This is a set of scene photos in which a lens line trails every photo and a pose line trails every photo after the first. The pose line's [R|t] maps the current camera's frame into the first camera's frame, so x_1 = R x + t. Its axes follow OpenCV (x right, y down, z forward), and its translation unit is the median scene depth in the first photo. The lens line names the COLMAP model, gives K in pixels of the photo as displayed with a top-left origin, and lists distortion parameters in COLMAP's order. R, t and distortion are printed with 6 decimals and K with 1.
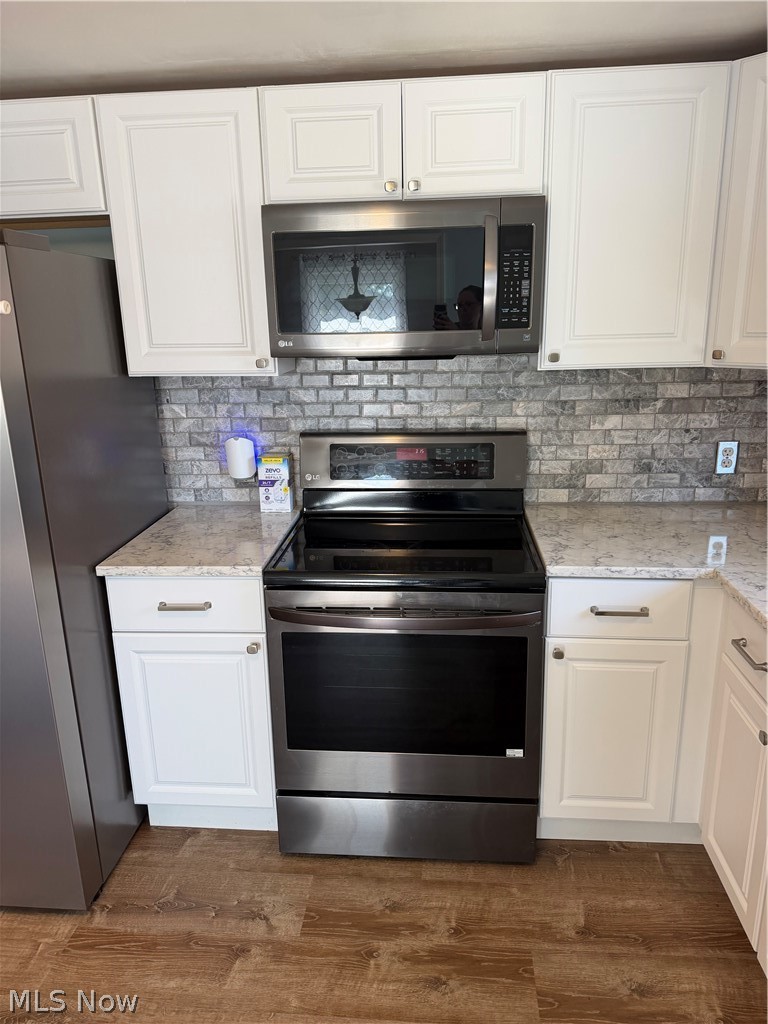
lens RADIAL K [[712.2, 0, 382.4], [0, 712.2, 514.7], [0, 0, 1]] dist [0.021445, -0.008087]
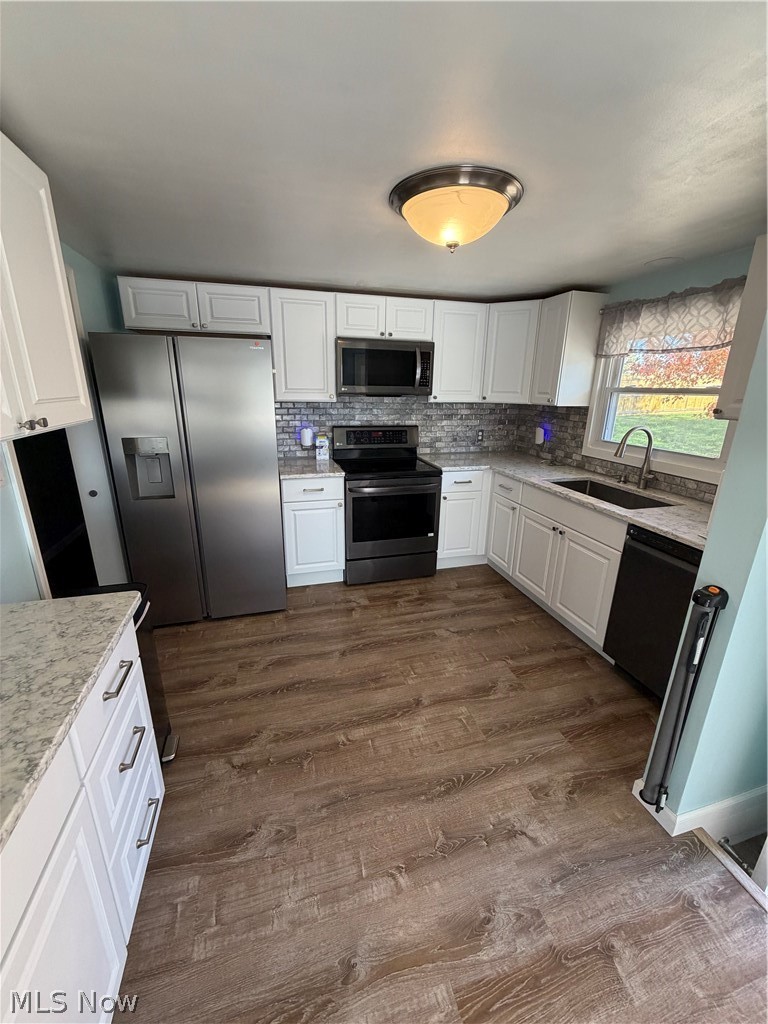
lens RADIAL K [[411.3, 0, 386.4], [0, 411.3, 509.8], [0, 0, 1]] dist [-0.002104, 0.000006]
pose [[0.930366, -0.067961, 0.360277, -0.522657], [0.059246, 0.997623, 0.035191, 0.148298], [-0.361813, -0.011395, 0.932181, -0.442548]]
